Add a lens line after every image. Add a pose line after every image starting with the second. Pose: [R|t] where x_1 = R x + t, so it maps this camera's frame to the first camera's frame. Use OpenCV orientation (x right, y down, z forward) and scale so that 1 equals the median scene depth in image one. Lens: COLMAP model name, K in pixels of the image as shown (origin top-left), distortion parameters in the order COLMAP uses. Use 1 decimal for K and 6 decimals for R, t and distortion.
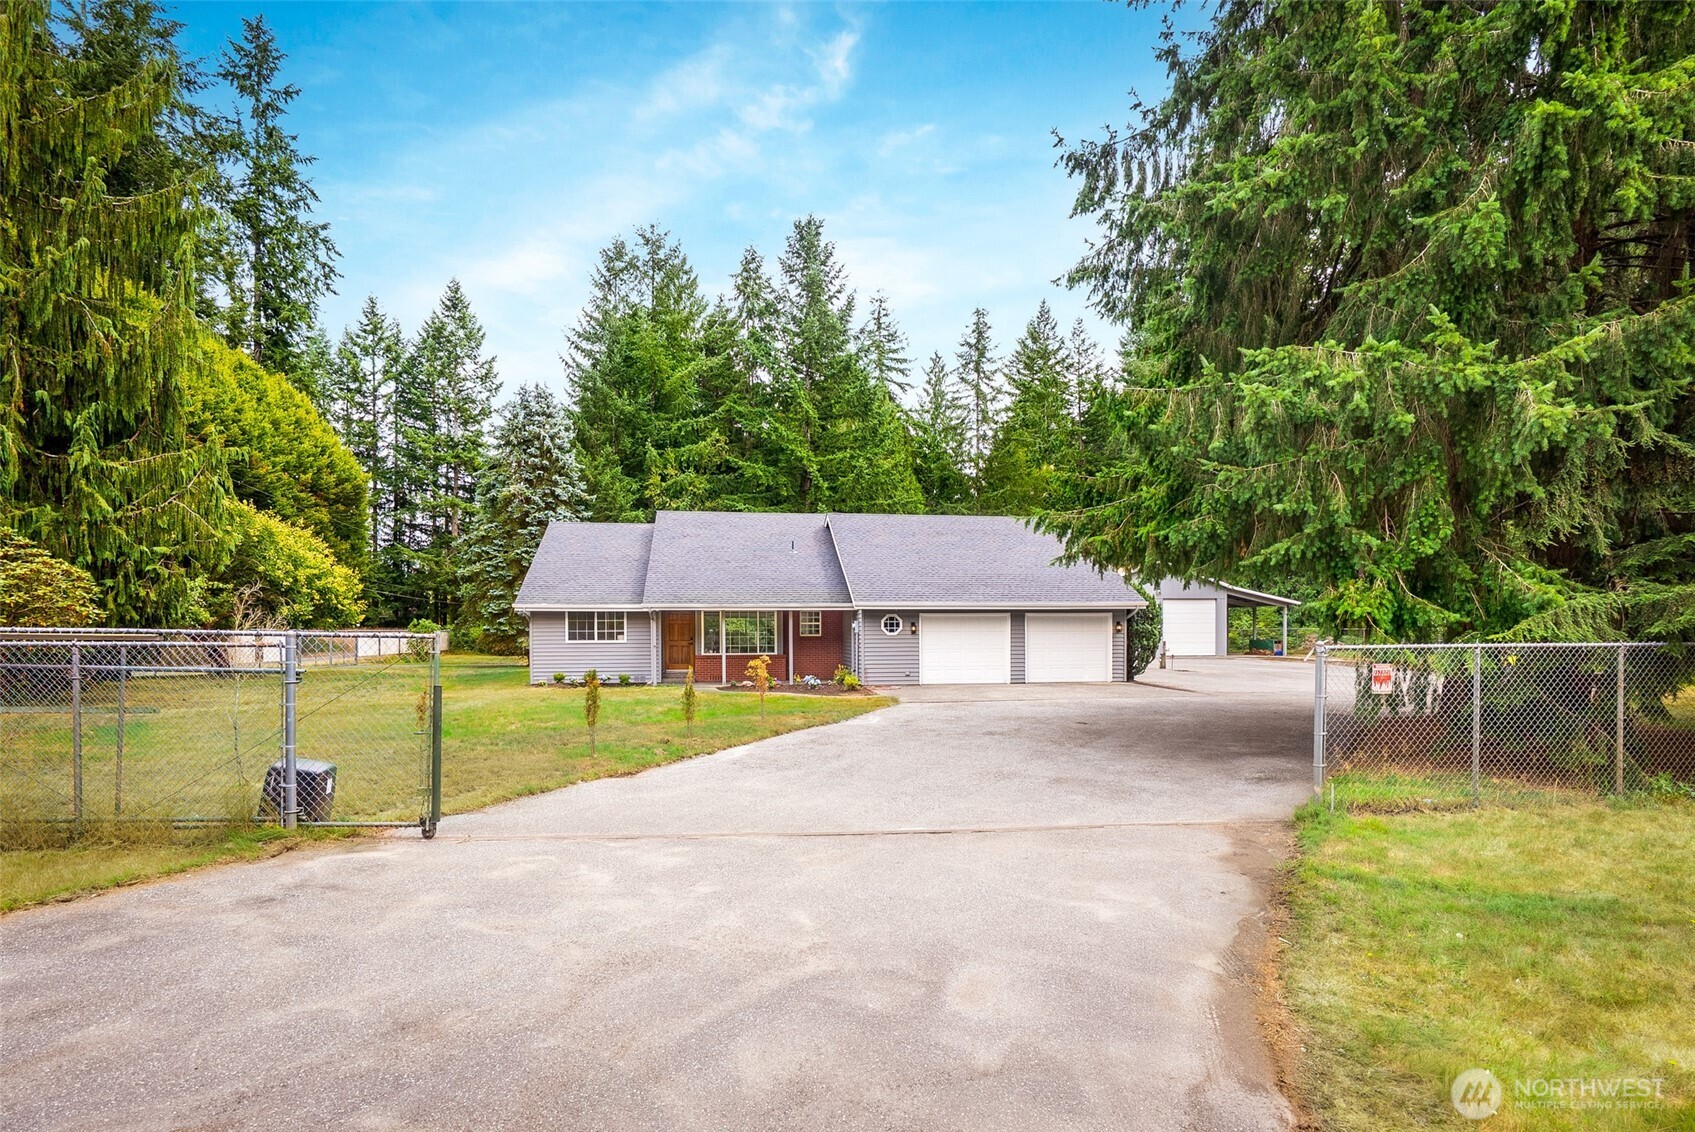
lens RADIAL K [[811.3, 0, 846.0], [0, 811.3, 633.8], [0, 0, 1]] dist [-0.000878, -0.000167]
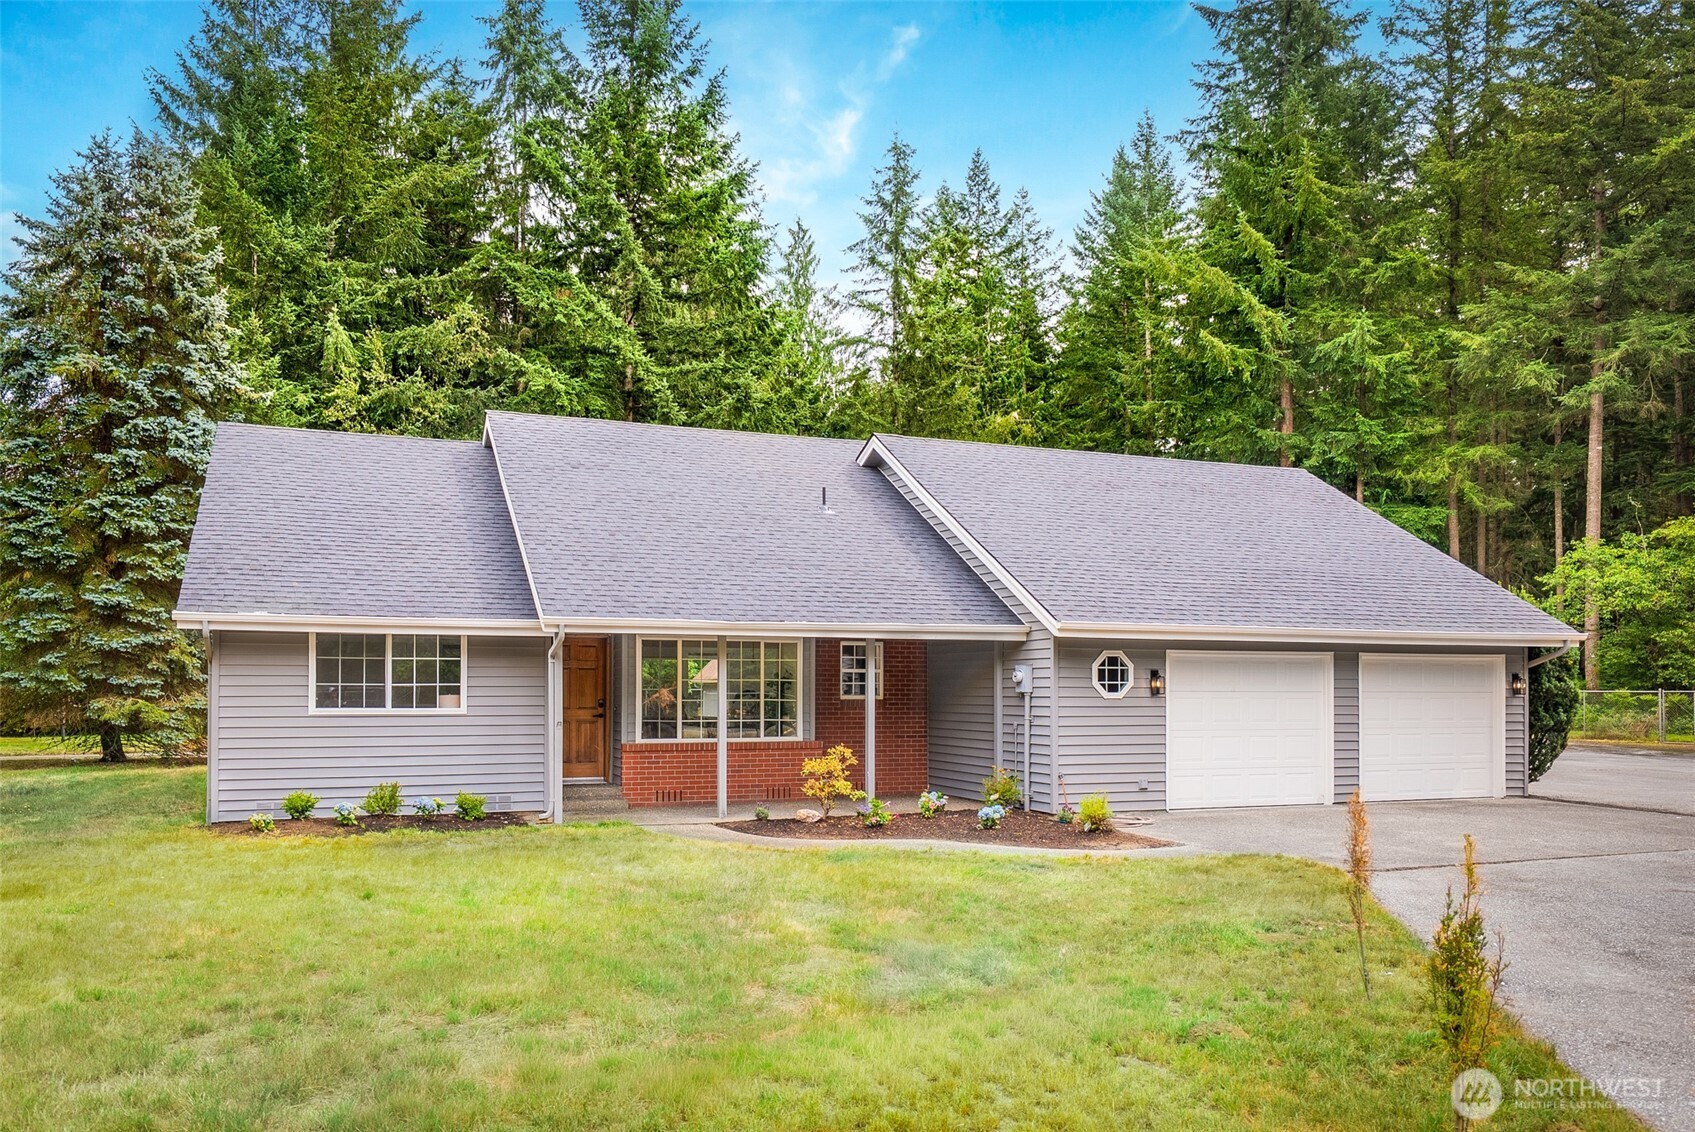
lens RADIAL K [[1255.5, 0, 846.6], [0, 1255.5, 683.9], [0, 0, 1]] dist [0.006221, 0.008975]
pose [[0.975153, 0.007867, 0.221391, -0.099501], [-0.006674, 0.999959, -0.006137, -0.000489], [-0.221431, 0.004507, 0.975166, 0.152645]]
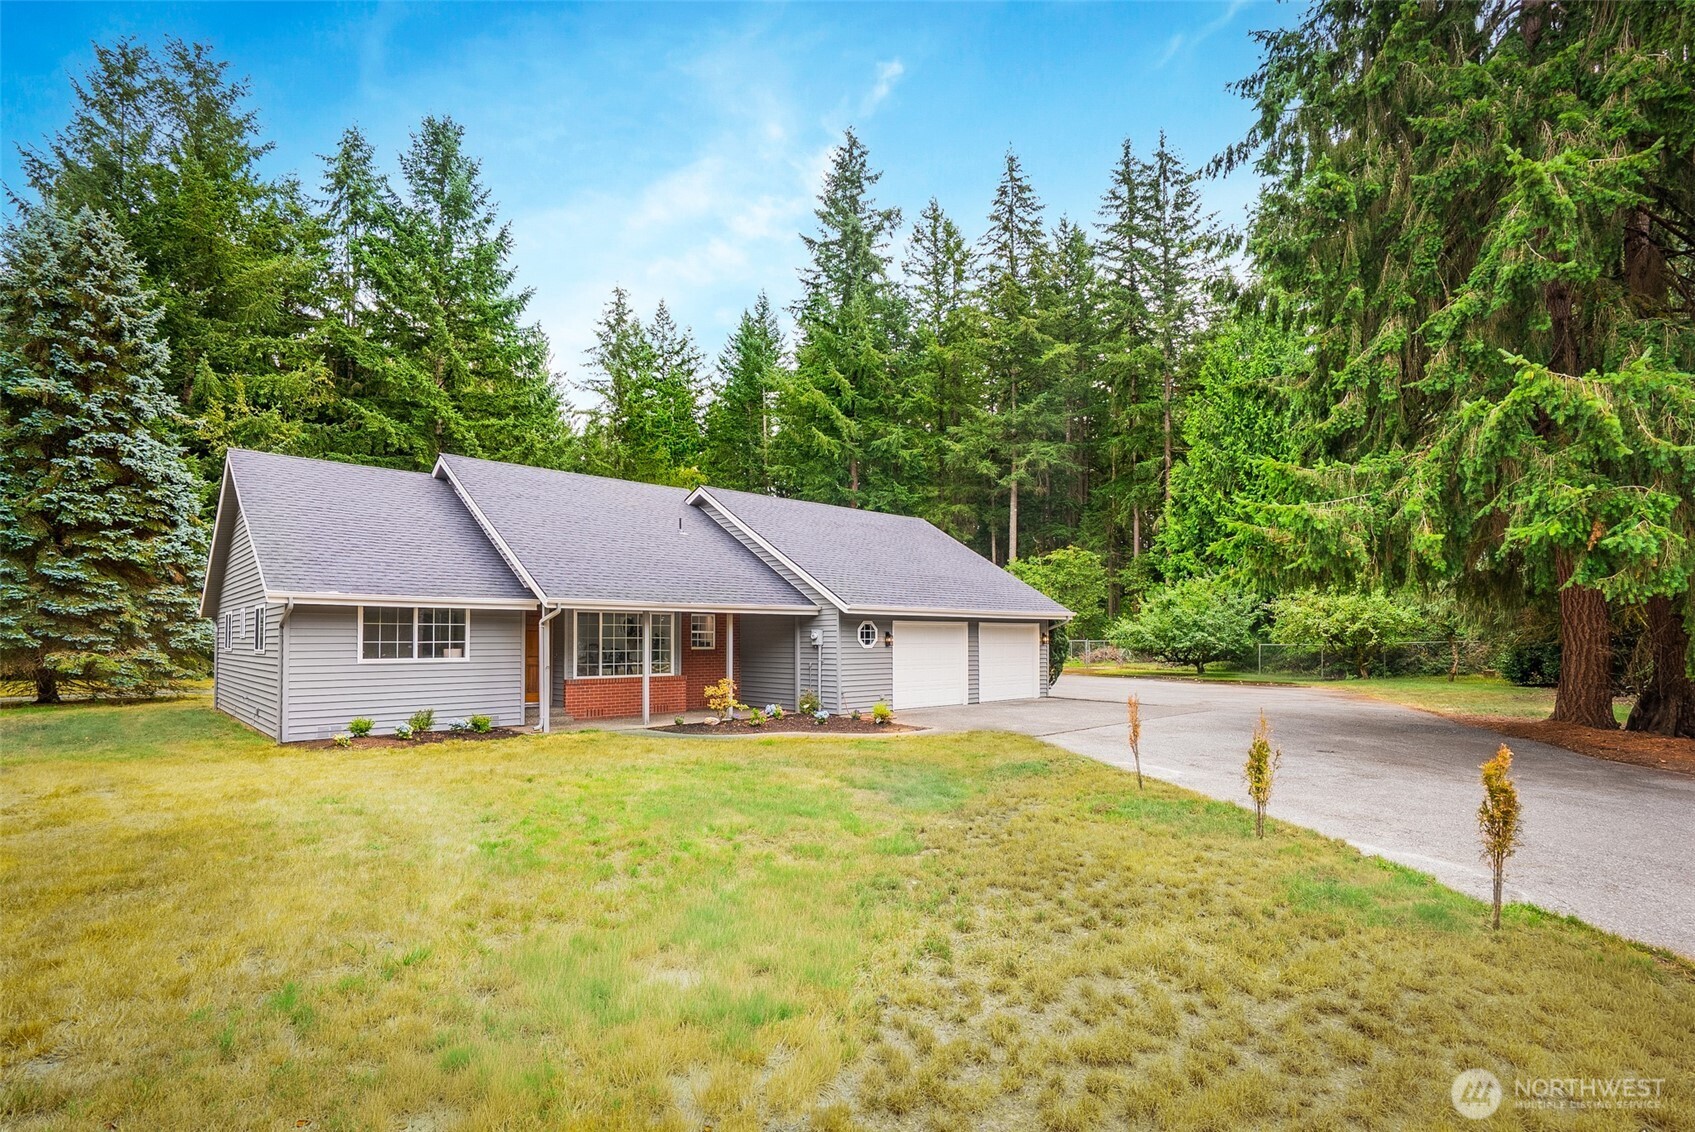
lens RADIAL K [[801.0, 0, 840.4], [0, 801.0, 617.7], [0, 0, 1]] dist [0.001133, 0.000705]
pose [[0.833108, 0.018483, 0.552801, -0.164410], [-0.001516, 0.999514, -0.031135, -0.001392], [-0.553108, 0.025101, 0.832731, 0.156195]]
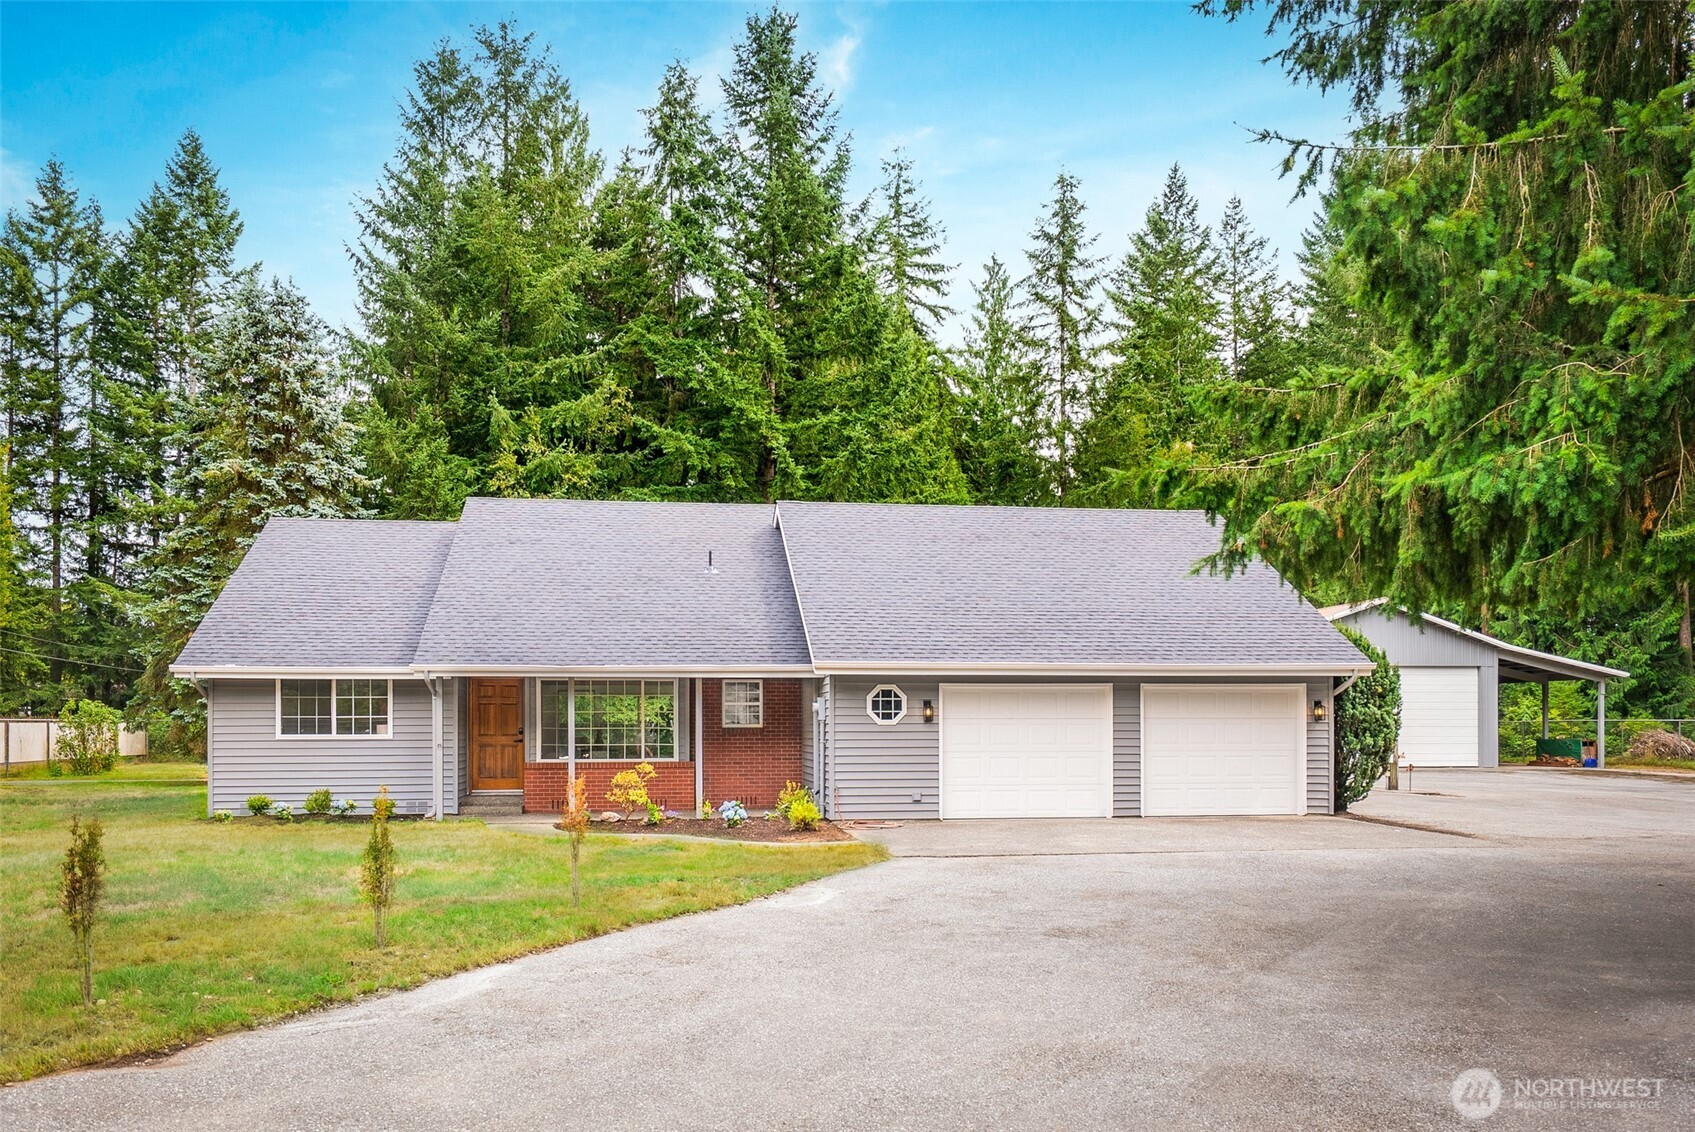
lens RADIAL K [[1307.3, 0, 843.9], [0, 1307.3, 714.0], [0, 0, 1]] dist [0.020389, 0.005895]
pose [[0.999965, 0.001627, -0.008208, 0.014868], [-0.001716, 0.999939, -0.010874, 0.001668], [0.008190, 0.010887, 0.999907, 0.062415]]
